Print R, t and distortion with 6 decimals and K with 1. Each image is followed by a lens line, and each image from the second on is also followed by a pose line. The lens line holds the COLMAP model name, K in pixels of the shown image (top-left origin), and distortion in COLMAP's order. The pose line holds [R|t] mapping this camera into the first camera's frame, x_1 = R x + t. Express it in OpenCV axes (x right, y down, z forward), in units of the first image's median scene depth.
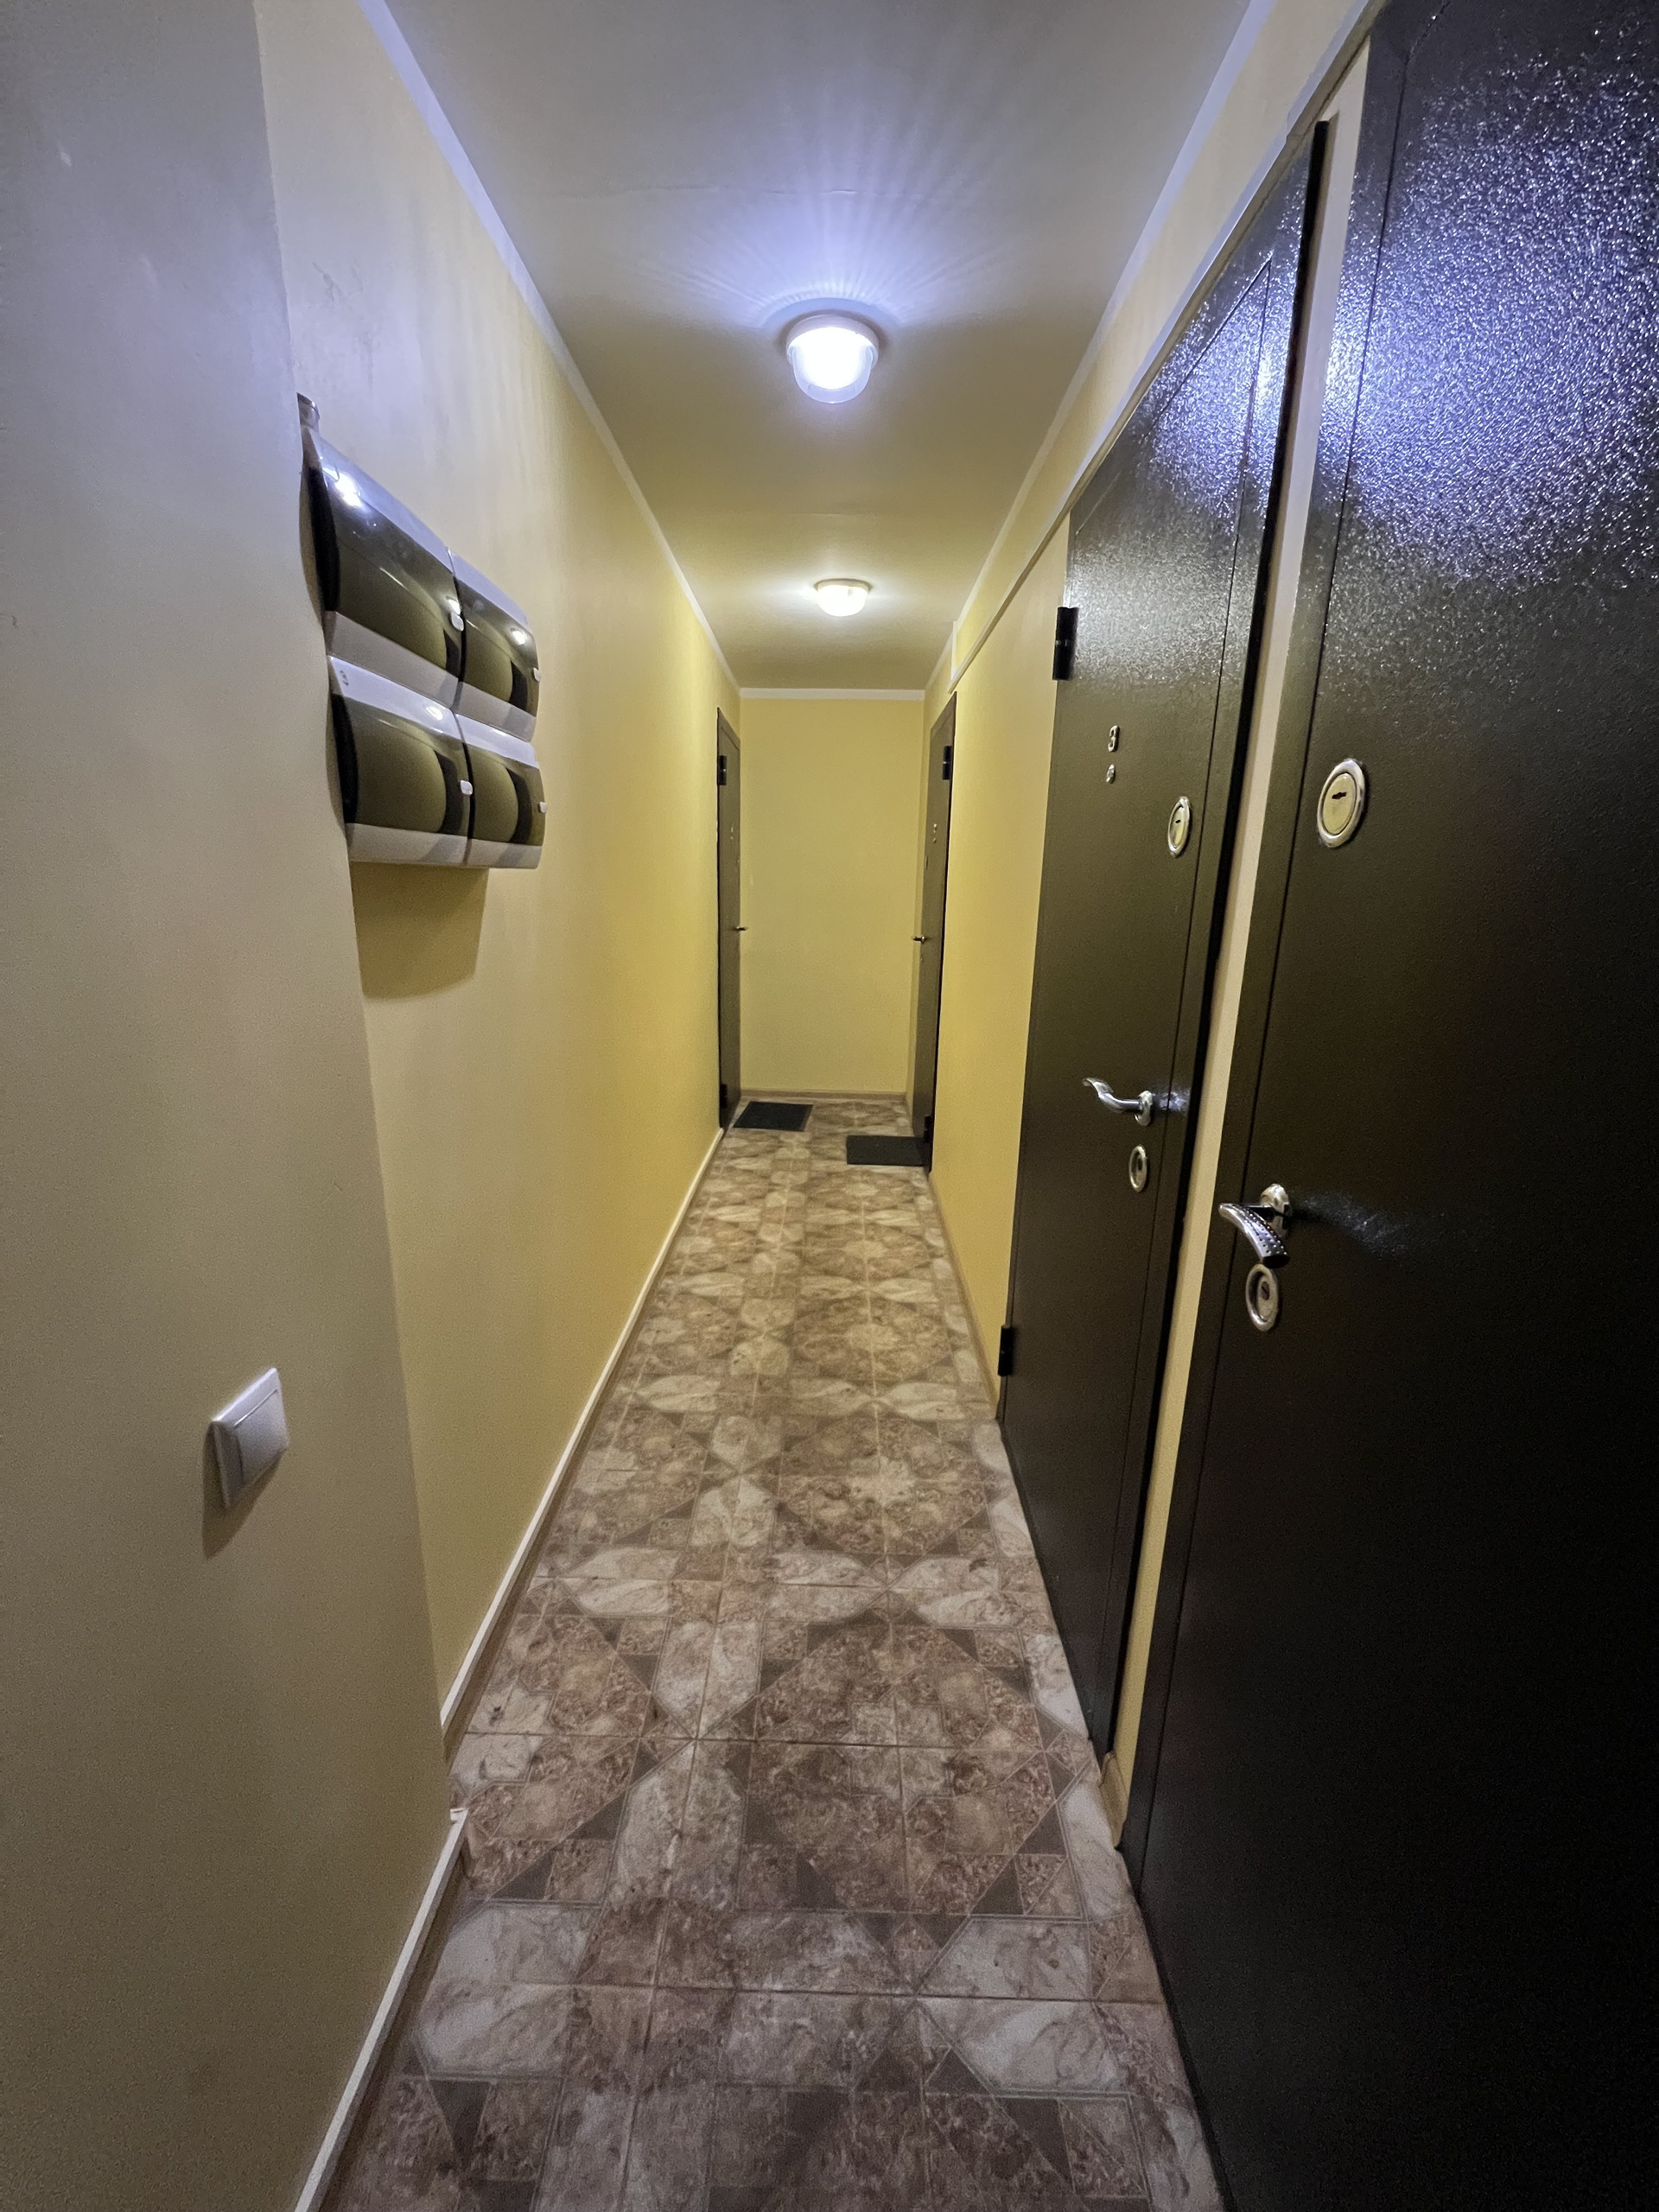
lens RADIAL K [[883.8, 0, 827.1], [0, 883.8, 1101.8], [0, 0, 1]] dist [0.001869, -0.000097]
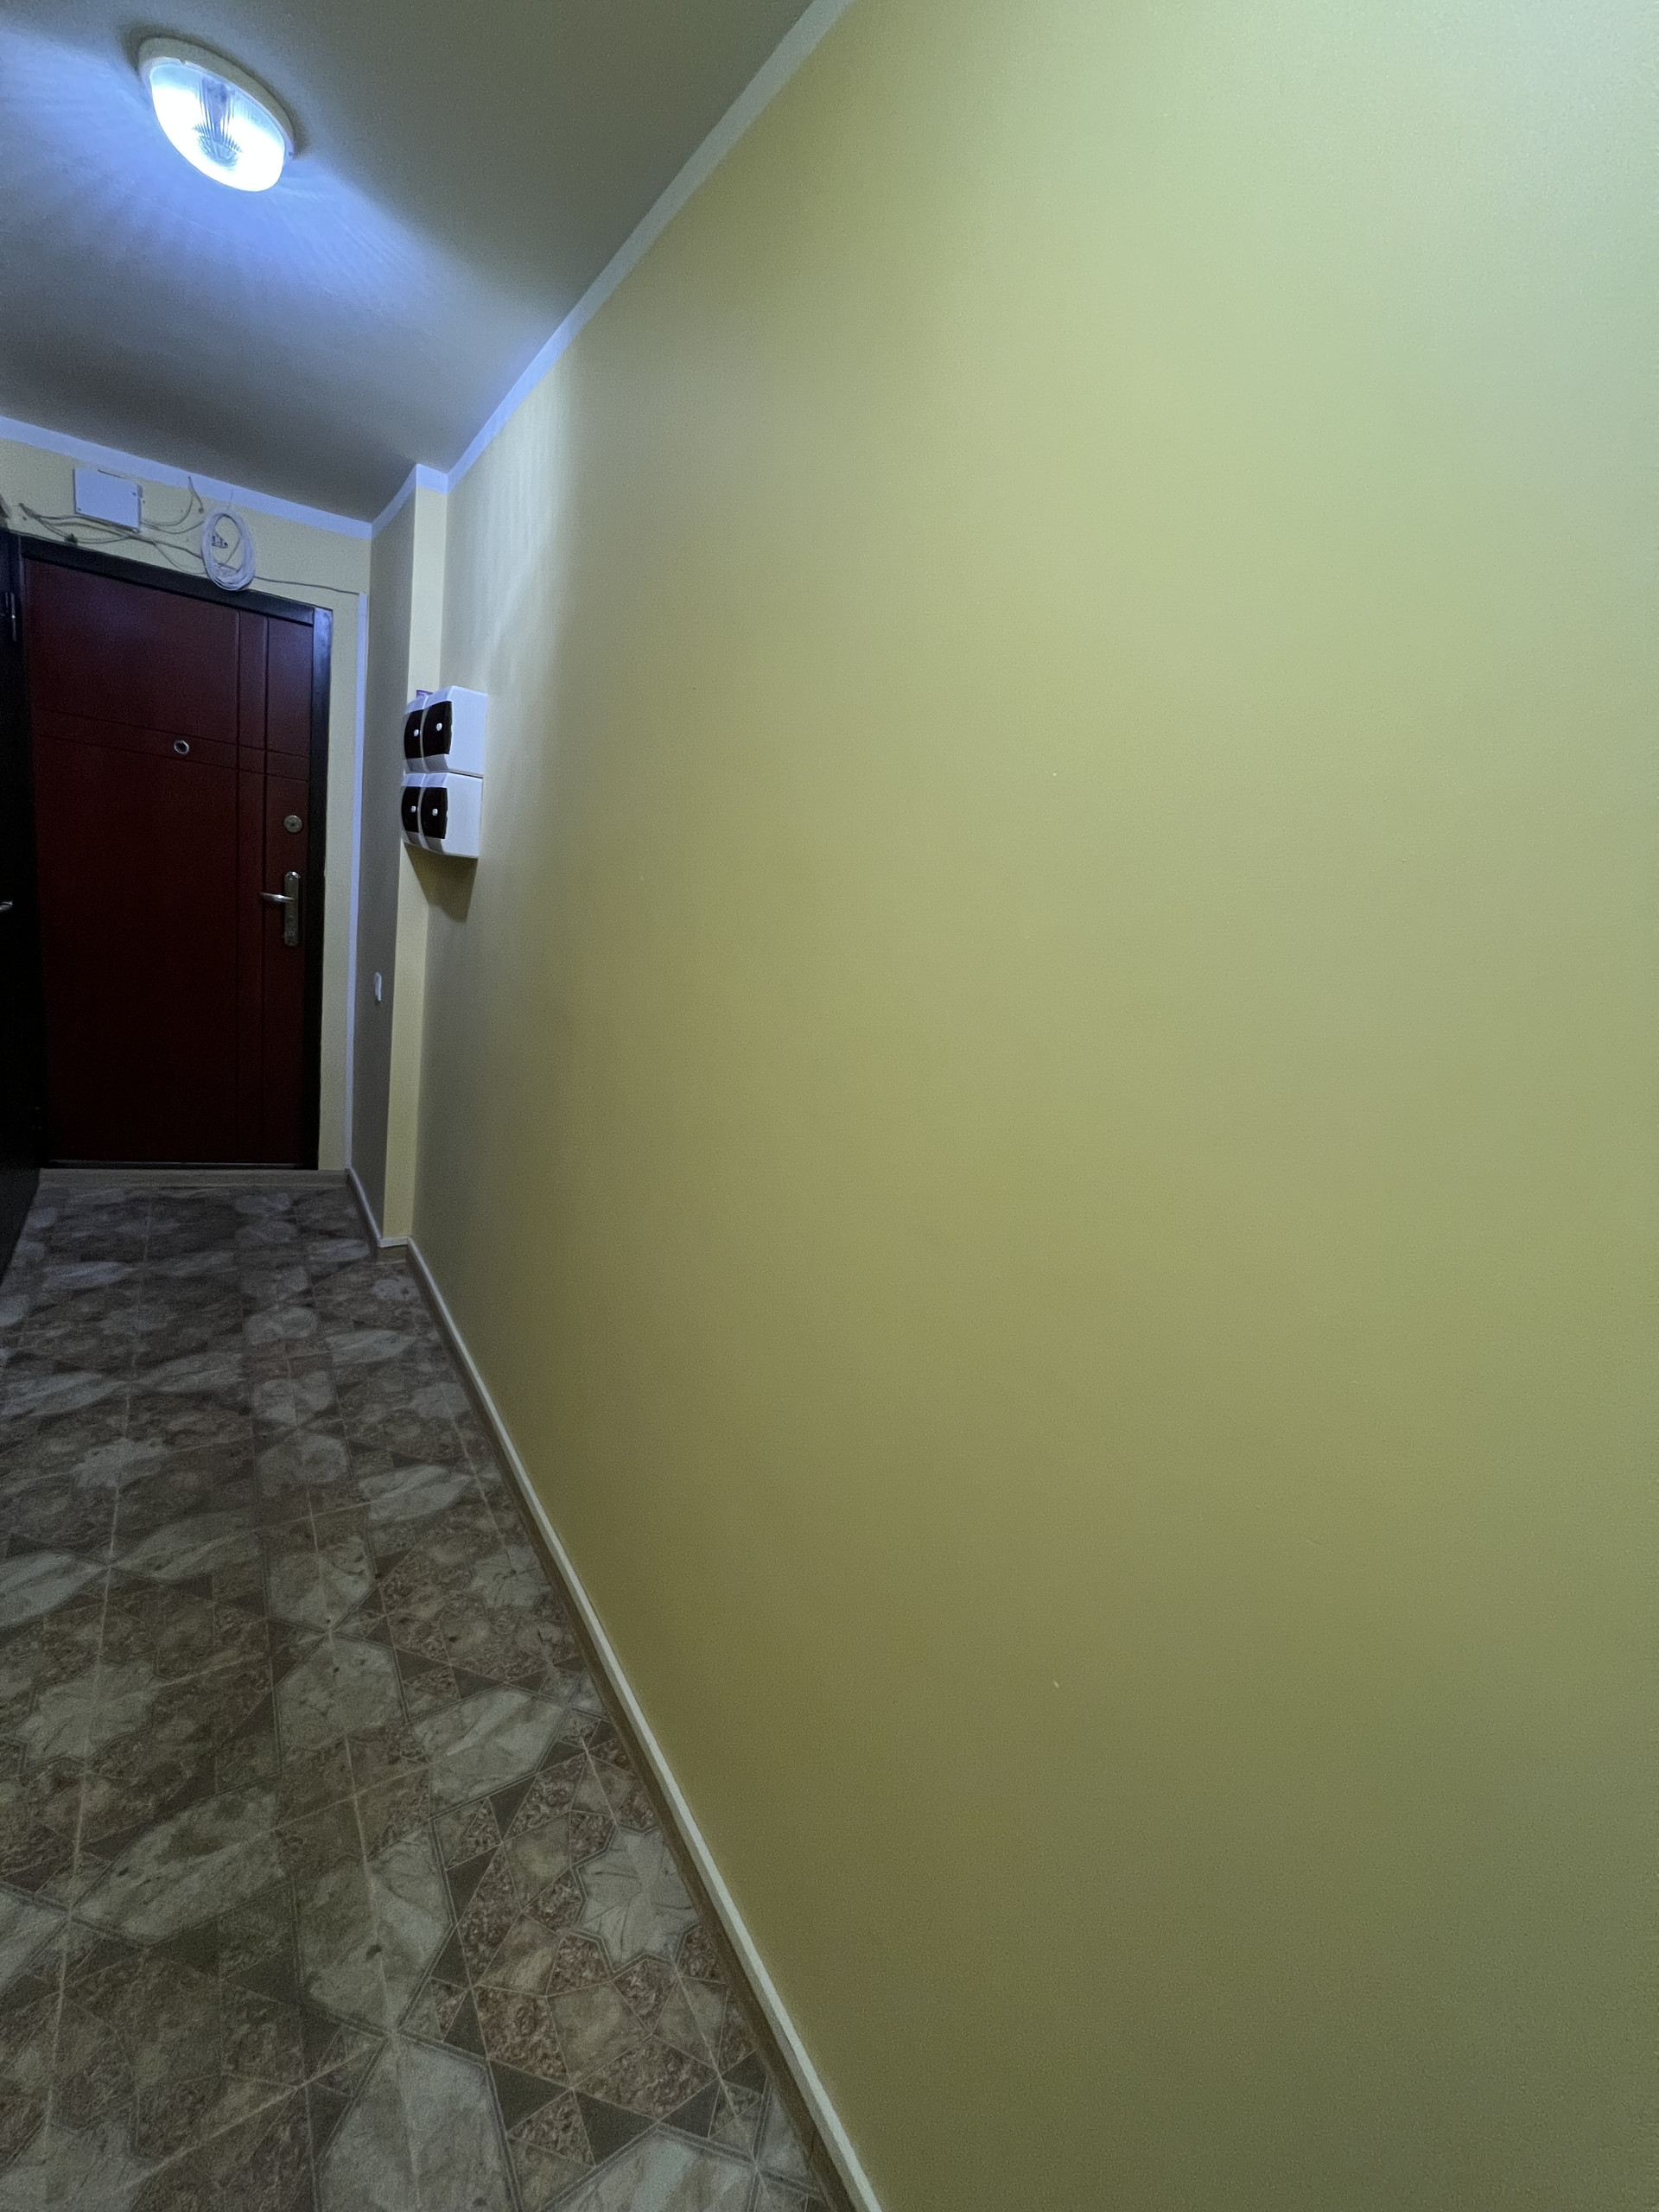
lens RADIAL K [[883.8, 0, 743.7], [0, 883.8, 1115.4], [0, 0, 1]] dist [0.001869, -0.000097]
pose [[-0.840045, -0.017723, -0.542227, 0.021899], [-0.298064, 0.850185, 0.433985, -0.402178], [0.453302, 0.526186, -0.719476, 1.601678]]
